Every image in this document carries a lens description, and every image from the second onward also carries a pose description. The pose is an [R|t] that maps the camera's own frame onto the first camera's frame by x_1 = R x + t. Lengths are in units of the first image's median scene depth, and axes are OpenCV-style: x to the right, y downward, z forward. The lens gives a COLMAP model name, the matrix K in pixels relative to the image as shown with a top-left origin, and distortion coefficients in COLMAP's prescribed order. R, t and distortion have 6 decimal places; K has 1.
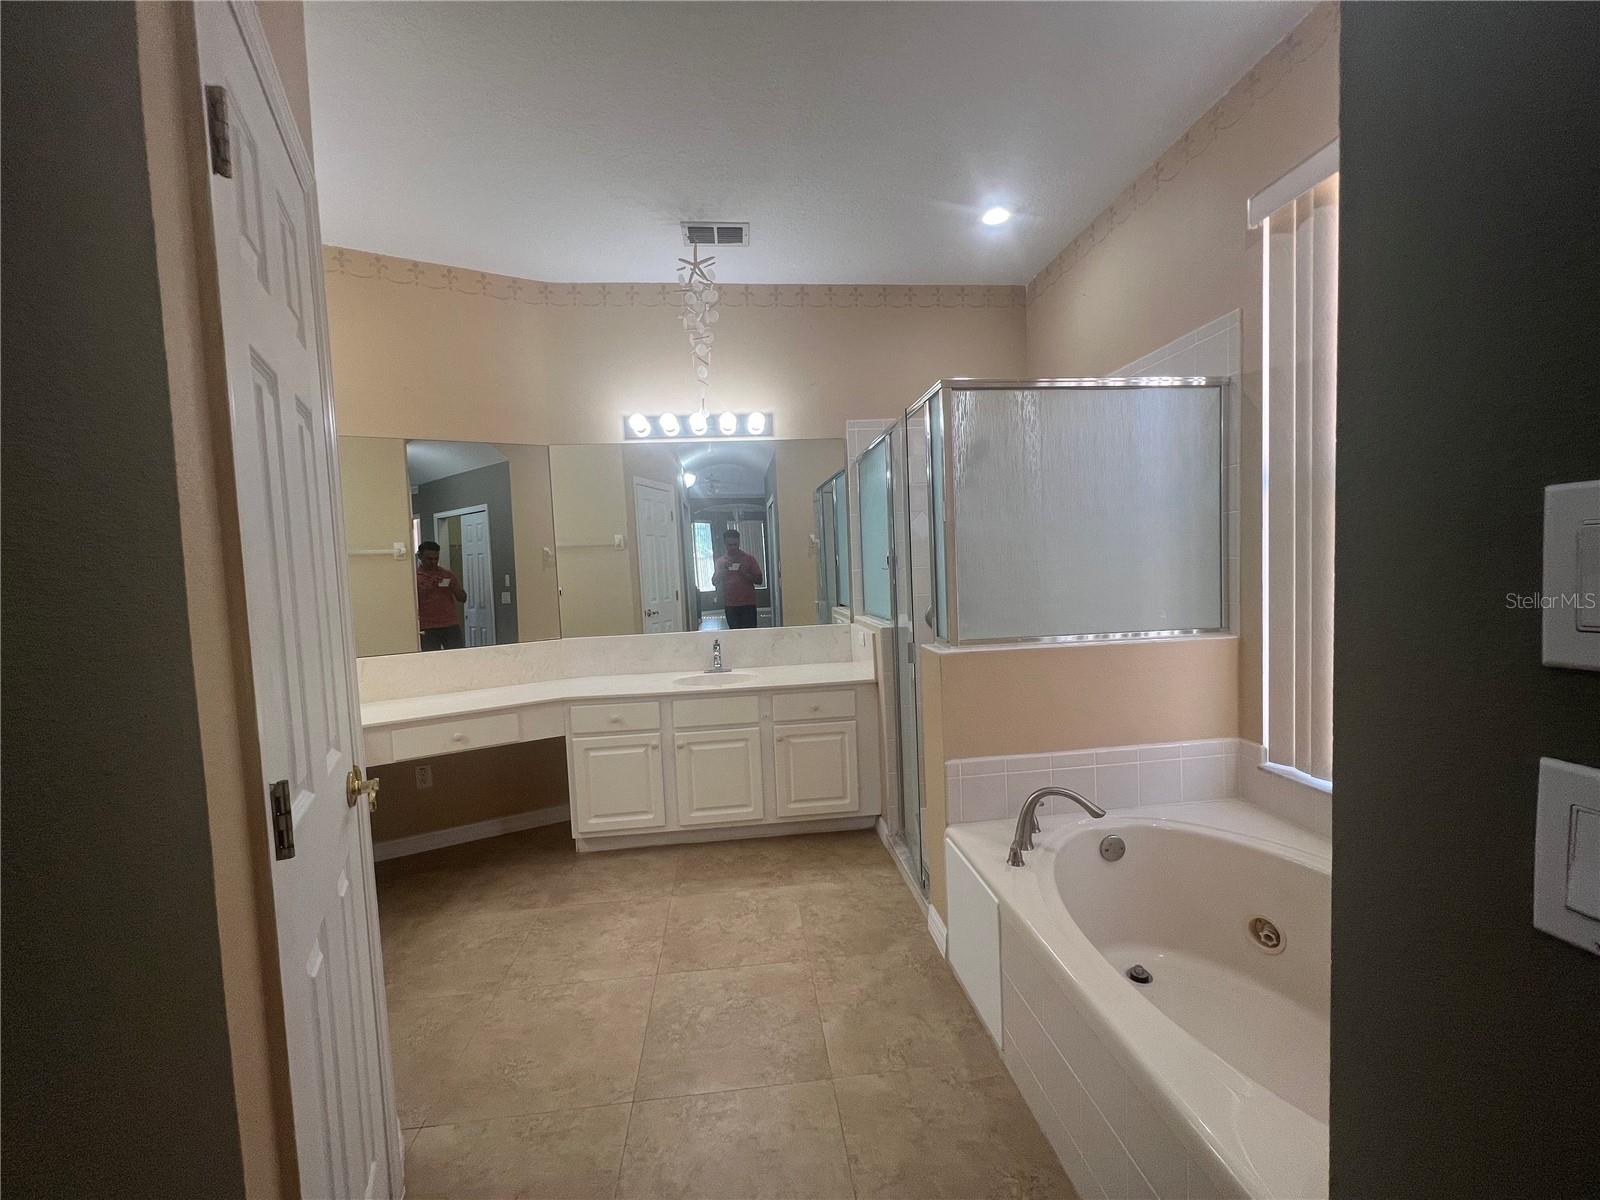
lens RADIAL K [[640.5, 0, 798.2], [0, 640.5, 601.6], [0, 0, 1]] dist [0.000026, 0.000085]
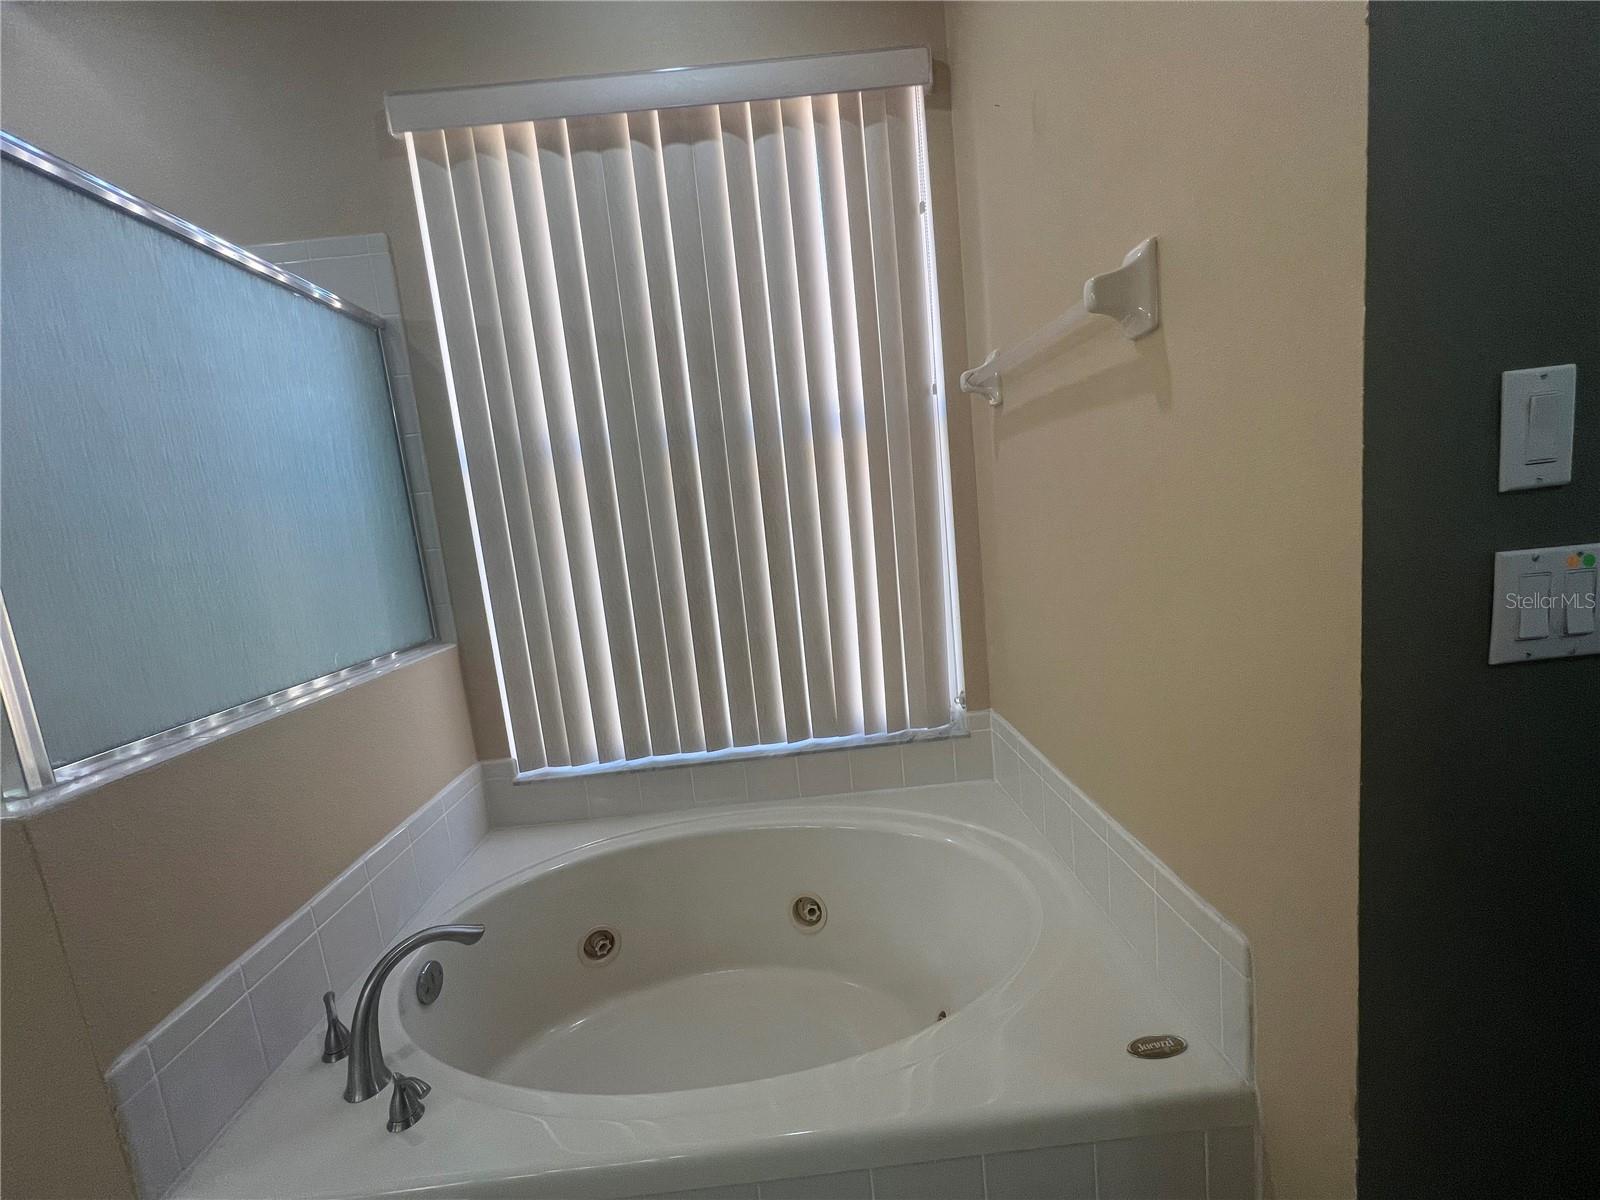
lens RADIAL K [[640.5, 0, 798.2], [0, 640.5, 601.6], [0, 0, 1]] dist [0.000026, 0.000085]
pose [[0.074020, -0.101080, 0.992121, -0.100169], [0.151249, 0.984479, 0.089017, -0.006128], [-0.985720, 0.143468, 0.088159, 0.503138]]
